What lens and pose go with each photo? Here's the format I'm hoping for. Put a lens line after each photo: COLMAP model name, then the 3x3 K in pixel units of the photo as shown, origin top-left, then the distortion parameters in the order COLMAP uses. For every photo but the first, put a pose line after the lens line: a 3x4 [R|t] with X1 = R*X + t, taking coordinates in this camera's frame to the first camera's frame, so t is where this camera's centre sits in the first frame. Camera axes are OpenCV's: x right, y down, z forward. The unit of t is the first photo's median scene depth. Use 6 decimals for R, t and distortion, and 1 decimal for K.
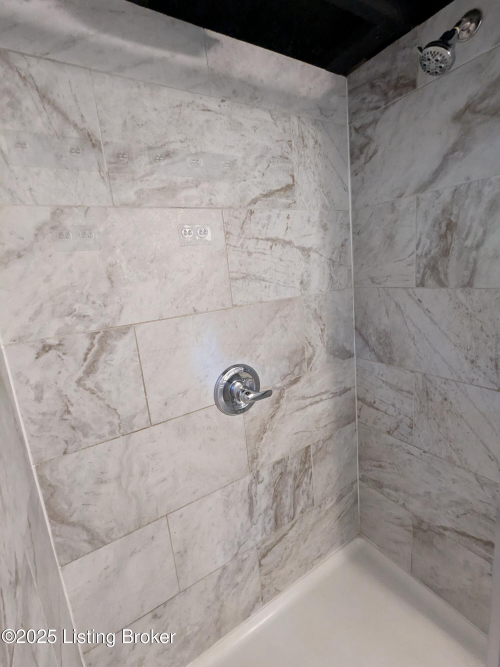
lens RADIAL K [[317.4, 0, 250.4], [0, 317.4, 332.9], [0, 0, 1]] dist [-0.002302, 0.001685]
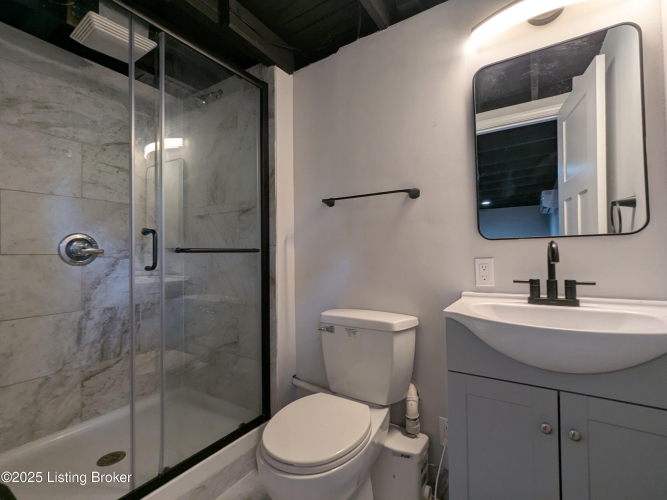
lens RADIAL K [[317.4, 0, 336.3], [0, 317.4, 249.6], [0, 0, 1]] dist [-0.002302, 0.001685]
pose [[0.905670, 0.088980, 0.414541, 0.507869], [0.014217, 0.970807, -0.239440, 0.626401], [-0.423745, 0.222747, 0.877966, -1.018318]]
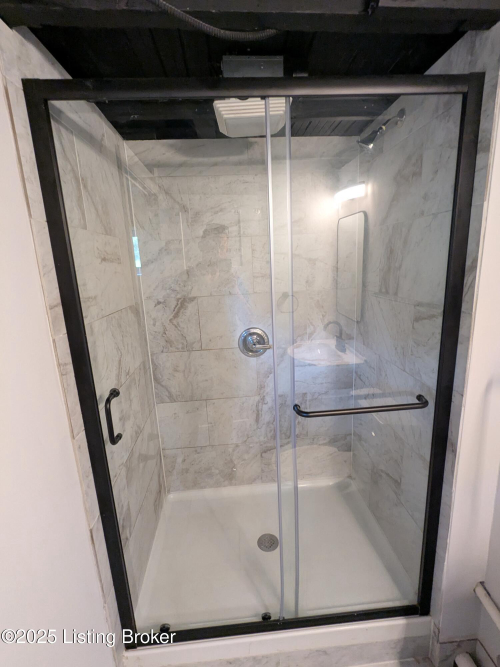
lens RADIAL K [[317.4, 0, 250.1], [0, 317.4, 332.6], [0, 0, 1]] dist [-0.002302, 0.001685]
pose [[0.878328, 0.155433, -0.452085, 0.757250], [-0.130785, 0.987717, 0.085497, -0.015804], [0.459821, -0.015969, 0.887868, -0.548065]]
